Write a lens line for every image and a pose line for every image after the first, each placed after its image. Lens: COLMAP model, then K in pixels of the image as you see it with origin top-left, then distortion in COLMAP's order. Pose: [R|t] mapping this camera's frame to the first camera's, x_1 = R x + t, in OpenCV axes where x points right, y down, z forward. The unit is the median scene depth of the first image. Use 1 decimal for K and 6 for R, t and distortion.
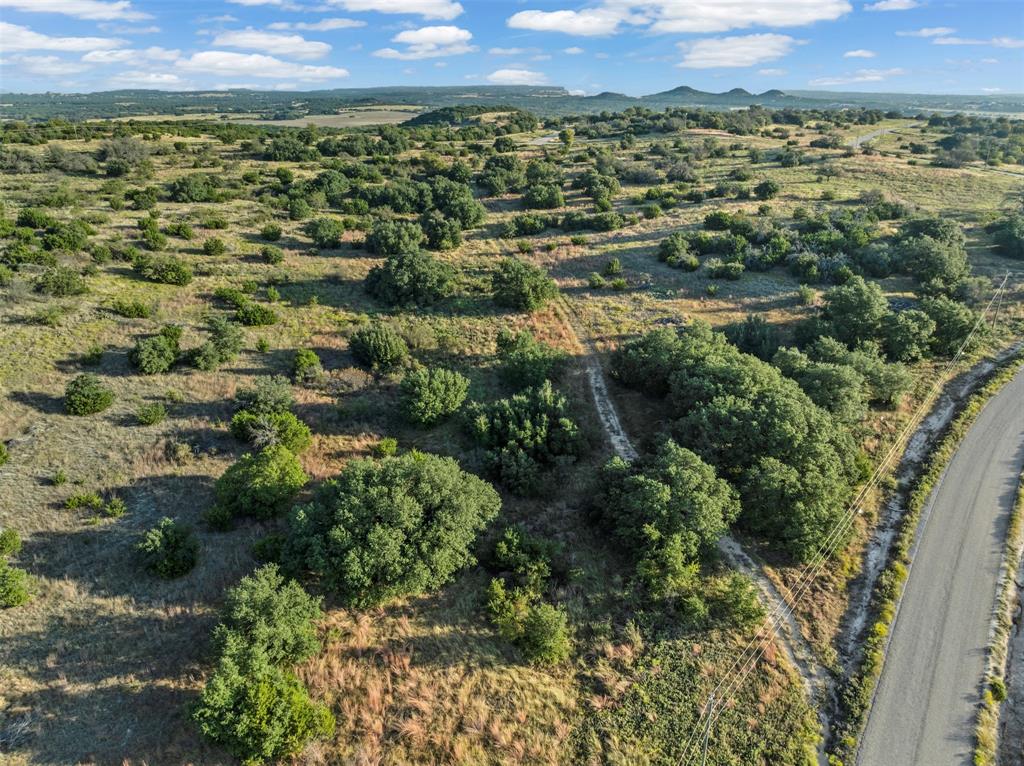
lens RADIAL K [[717.2, 0, 513.7], [0, 717.2, 383.4], [0, 0, 1]] dist [-0.032707, 0.007221]
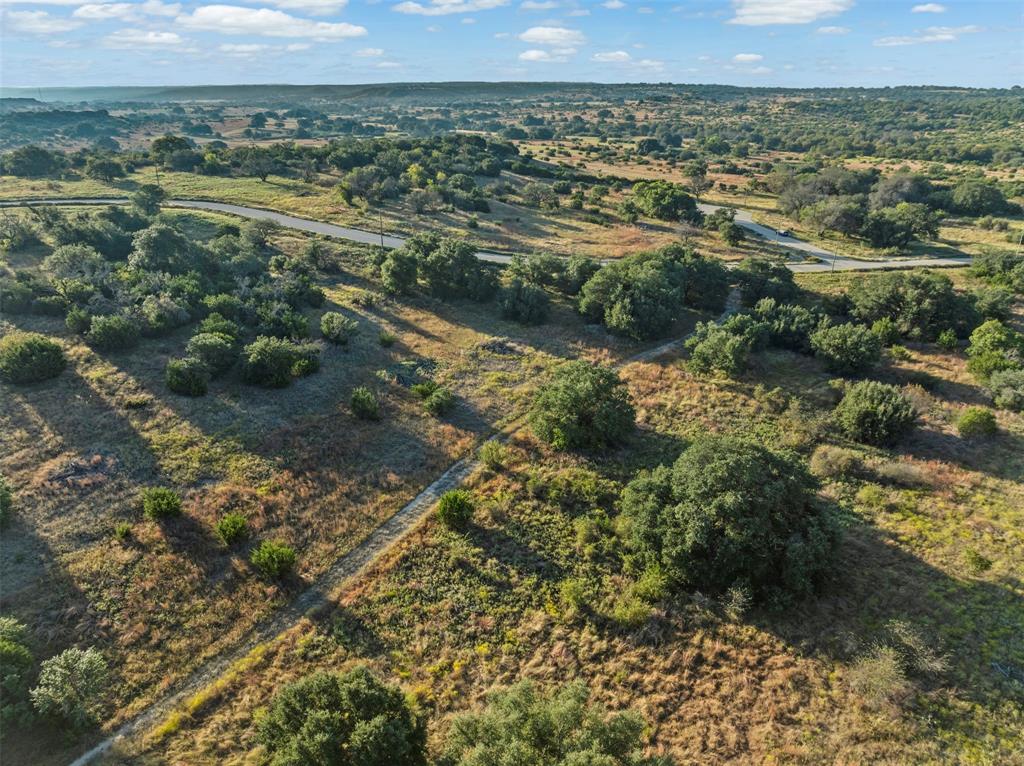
lens RADIAL K [[717.2, 0, 520.3], [0, 717.2, 379.6], [0, 0, 1]] dist [-0.032707, 0.007221]
pose [[-0.722697, -0.271780, 0.635488, -0.684958], [0.272457, 0.732969, 0.623317, -1.134673], [-0.635198, 0.623612, -0.455666, 2.717052]]
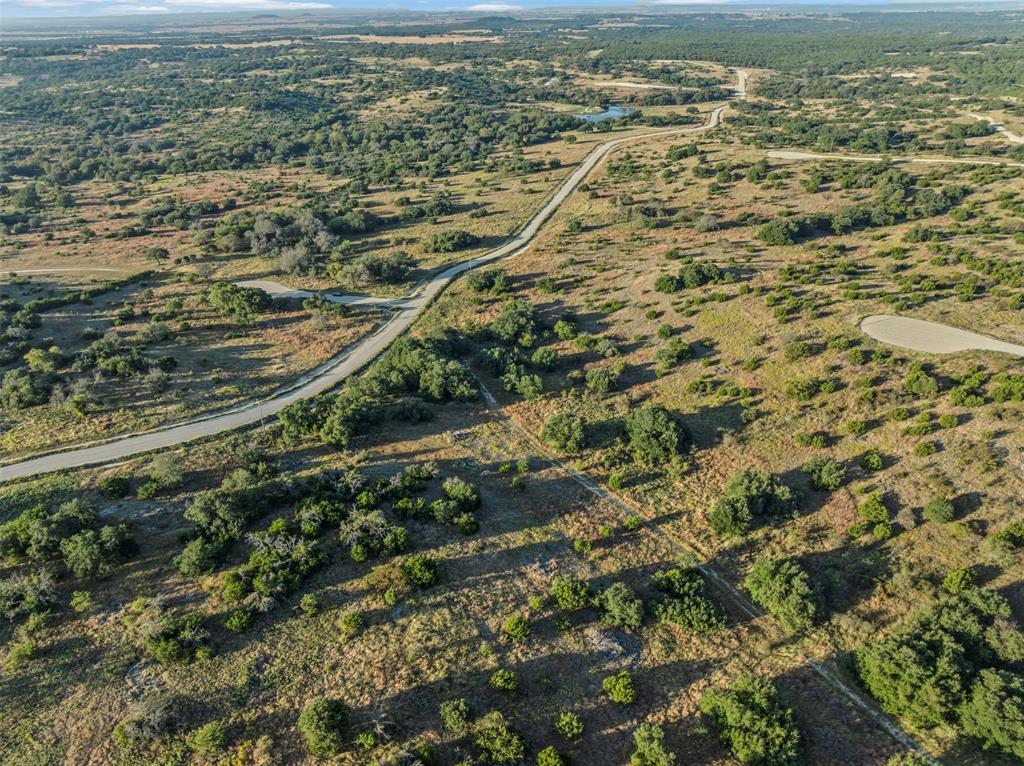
lens RADIAL K [[717.2, 0, 516.0], [0, 717.2, 388.8], [0, 0, 1]] dist [-0.032707, 0.007221]
pose [[-0.941640, 0.171350, -0.289746, 1.022447], [-0.122595, 0.627069, 0.769256, -2.579311], [0.313503, 0.759884, -0.569467, 3.545389]]
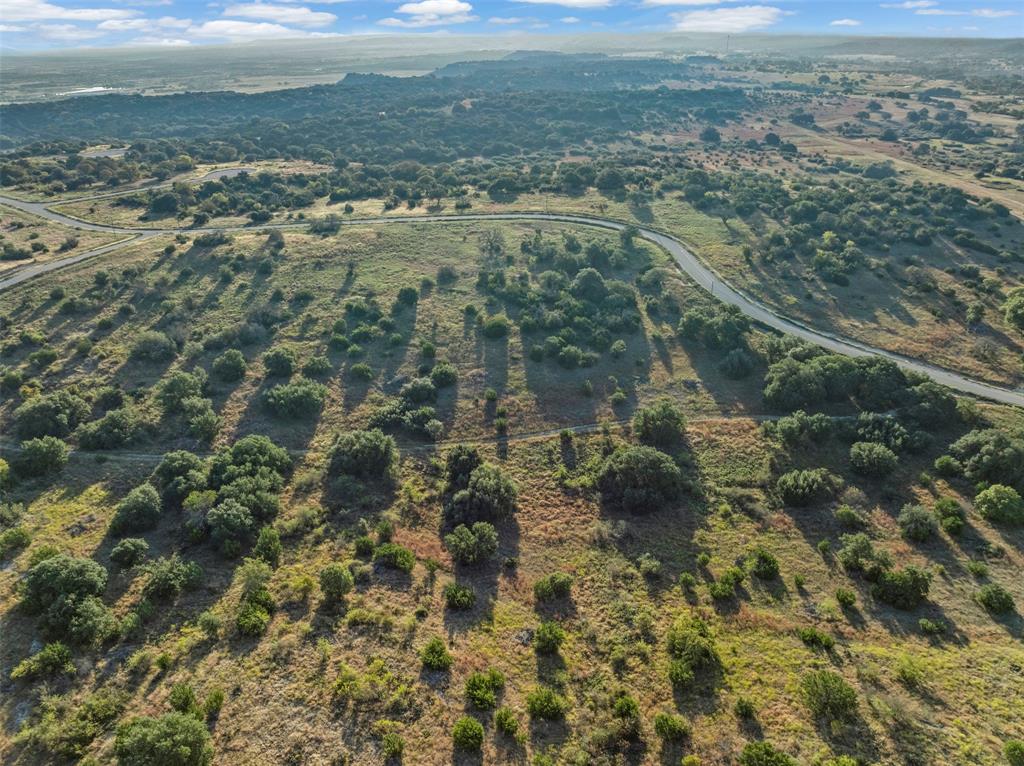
lens RADIAL K [[717.2, 0, 517.5], [0, 717.2, 388.1], [0, 0, 1]] dist [-0.032707, 0.007221]
pose [[0.035203, -0.457988, 0.888261, -2.283549], [0.414215, 0.815561, 0.404087, -1.675262], [-0.909498, 0.353706, 0.218416, 1.961015]]
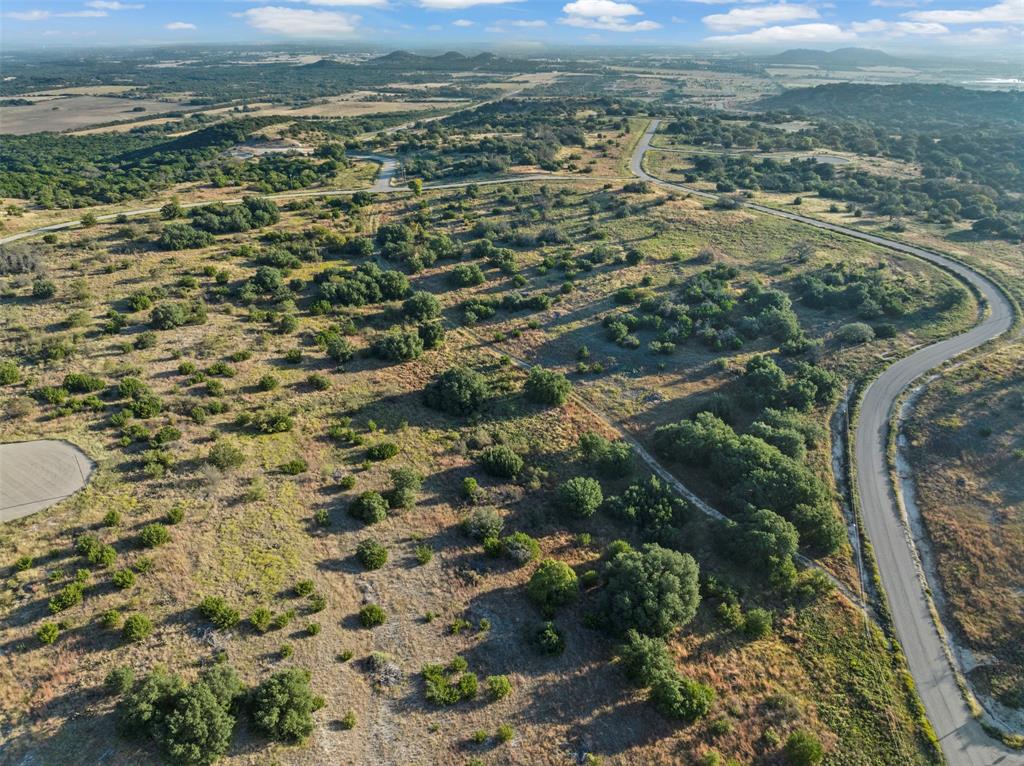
lens RADIAL K [[717.2, 0, 511.6], [0, 717.2, 380.3], [0, 0, 1]] dist [-0.032707, 0.007221]
pose [[0.928162, -0.172197, 0.329946, -1.082426], [0.153751, 0.984749, 0.081424, -0.572324], [-0.338935, -0.024845, 0.940482, -0.634471]]
